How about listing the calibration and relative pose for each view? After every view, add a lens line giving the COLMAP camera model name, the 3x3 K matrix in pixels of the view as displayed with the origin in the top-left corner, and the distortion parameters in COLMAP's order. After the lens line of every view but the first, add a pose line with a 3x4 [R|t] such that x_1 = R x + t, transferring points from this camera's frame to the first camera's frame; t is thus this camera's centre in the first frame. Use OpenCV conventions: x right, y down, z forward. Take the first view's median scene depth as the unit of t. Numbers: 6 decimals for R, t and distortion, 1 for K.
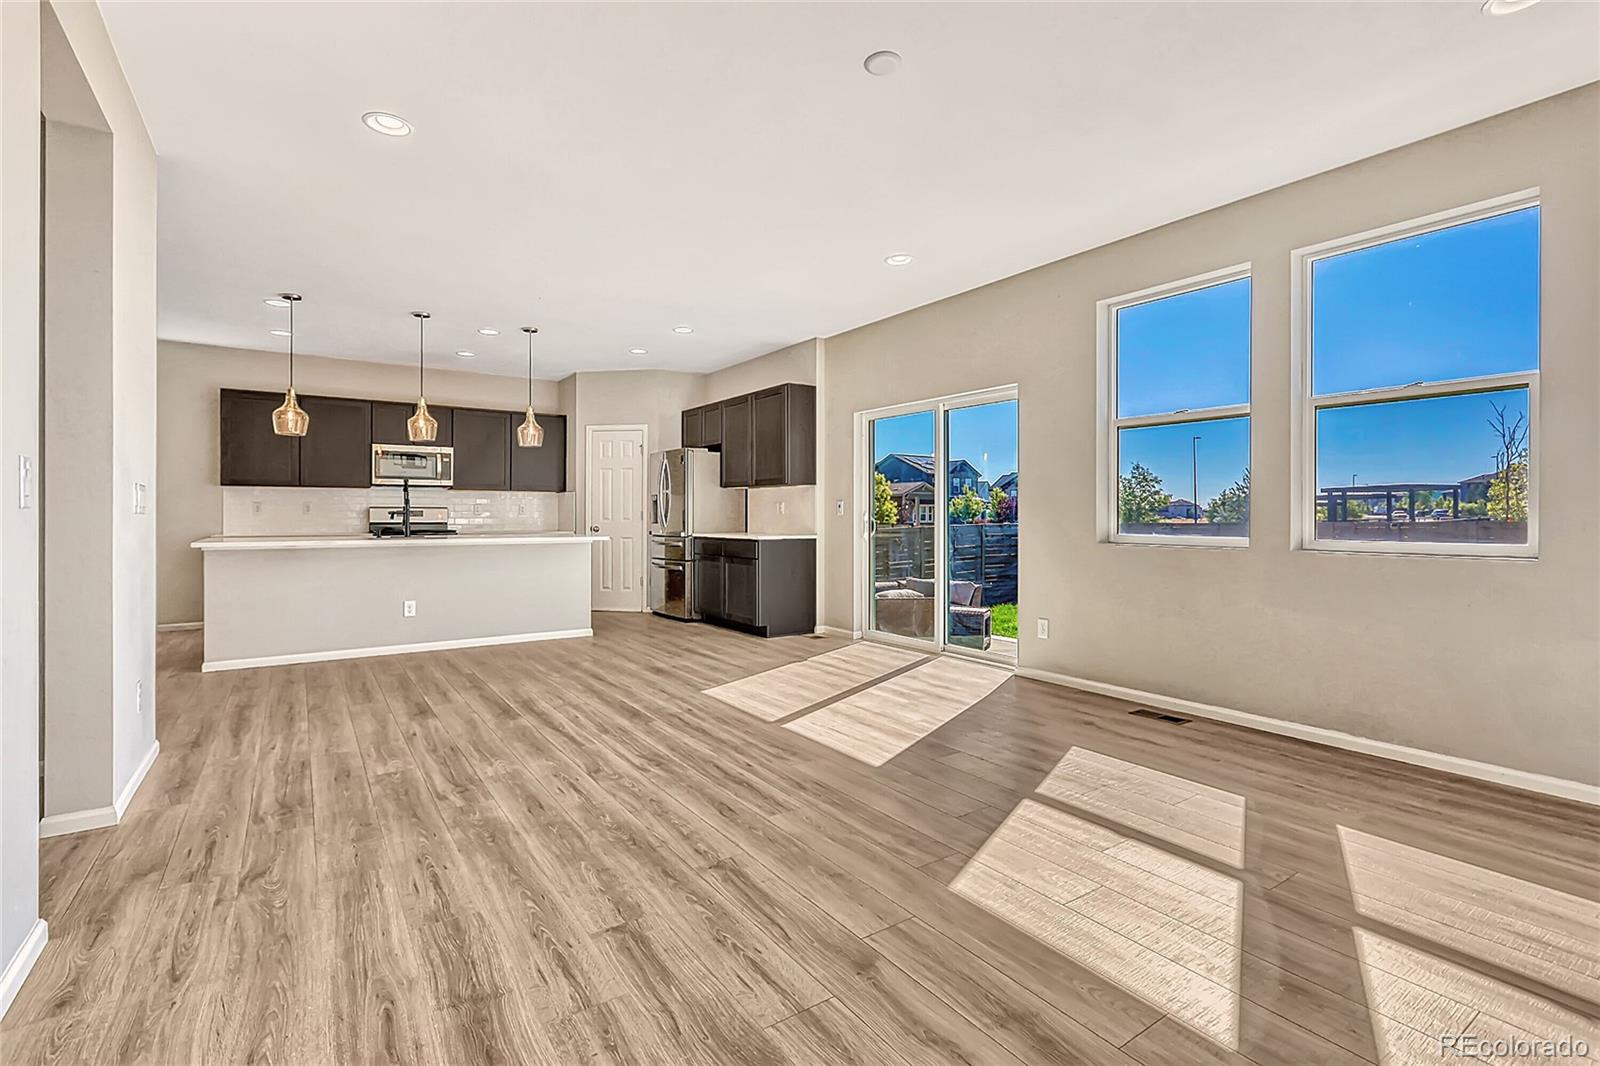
lens RADIAL K [[727.4, 0, 807.1], [0, 727.4, 471.3], [0, 0, 1]] dist [-0.003096, 0.000218]
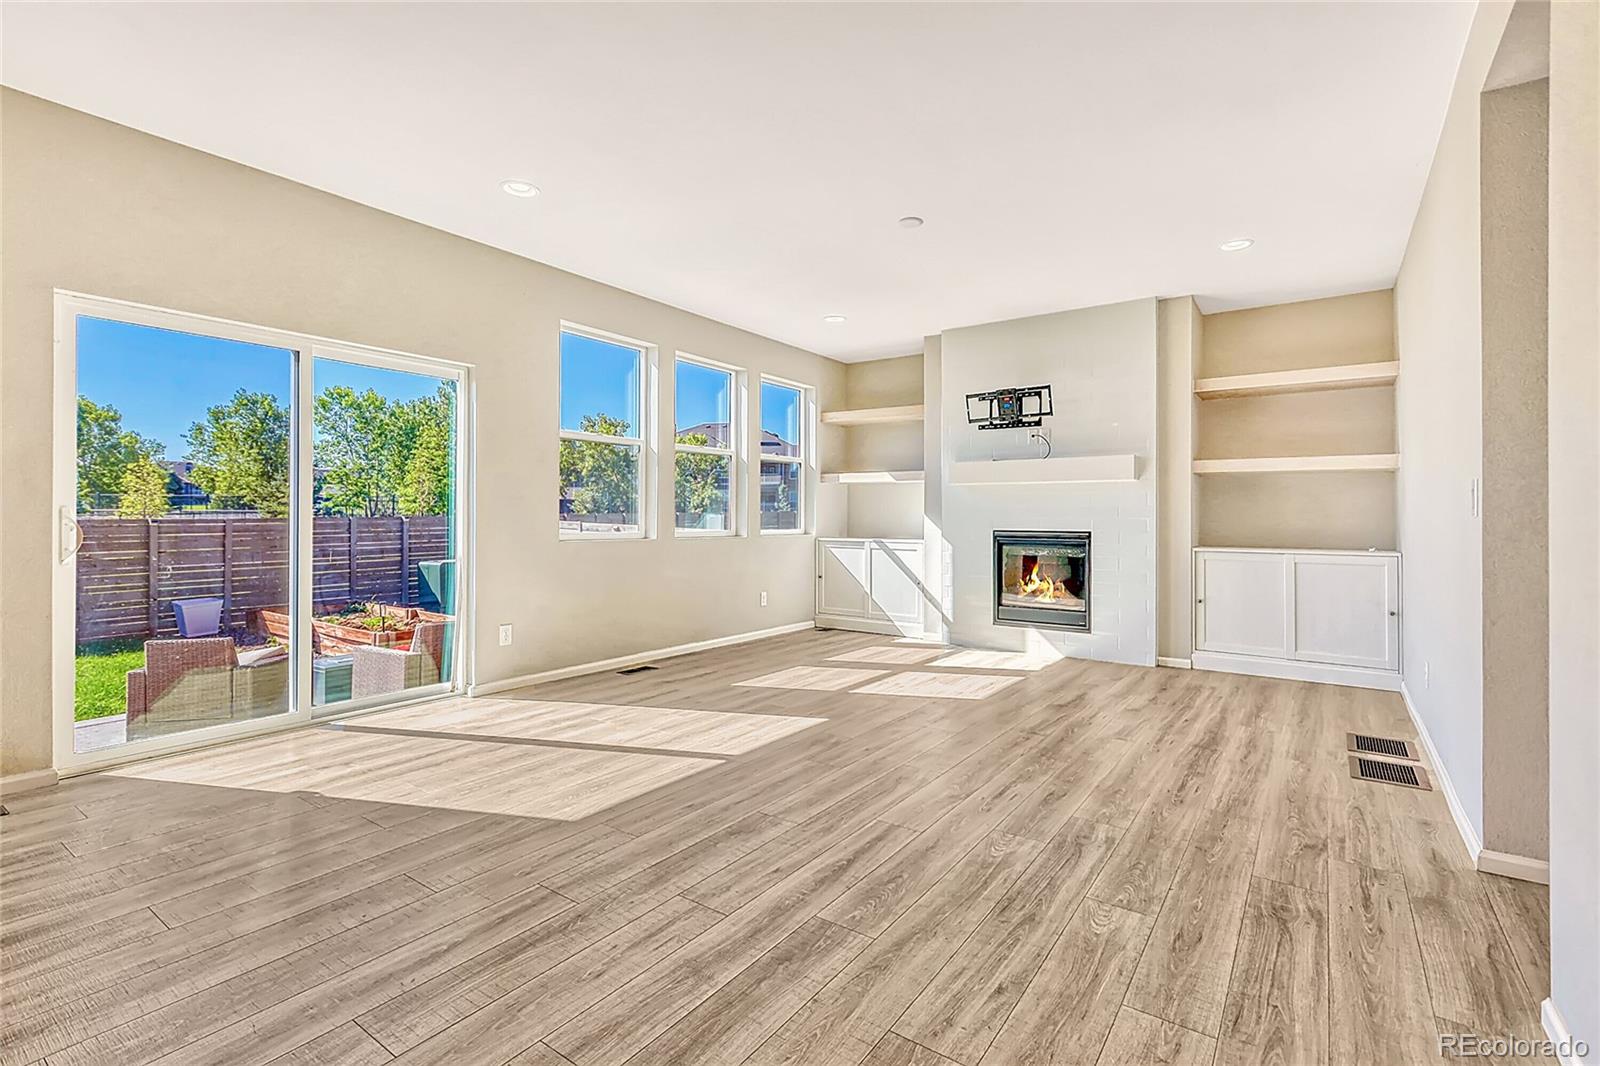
lens RADIAL K [[727.4, 0, 803.6], [0, 727.4, 513.8], [0, 0, 1]] dist [-0.003096, 0.000218]
pose [[-0.331164, 0.002777, 0.943569, -1.109698], [-0.063685, 0.997650, -0.025287, 0.092836], [-0.941422, -0.068466, -0.330209, 1.527978]]
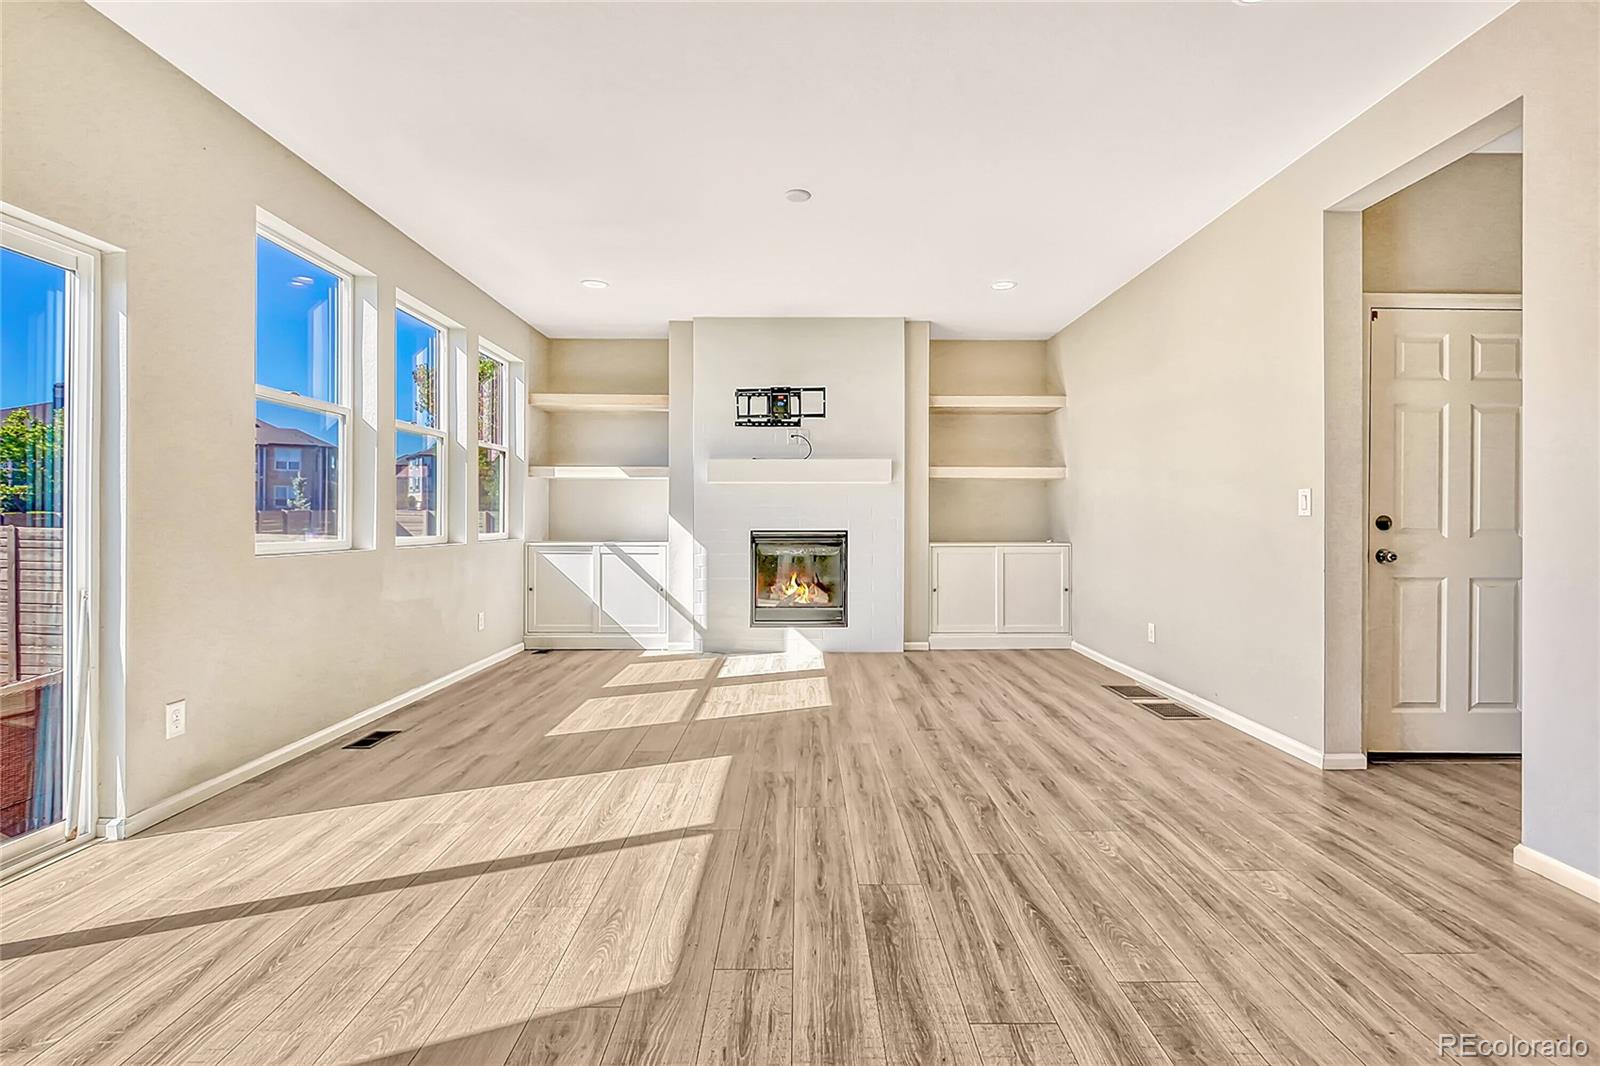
lens RADIAL K [[727.4, 0, 799.7], [0, 727.4, 520.7], [0, 0, 1]] dist [-0.003096, 0.000218]
pose [[-0.819152, -0.002224, 0.573572, -0.617648], [-0.036099, 0.998210, -0.047685, 0.115887], [-0.572439, -0.059766, -0.817766, 1.897613]]
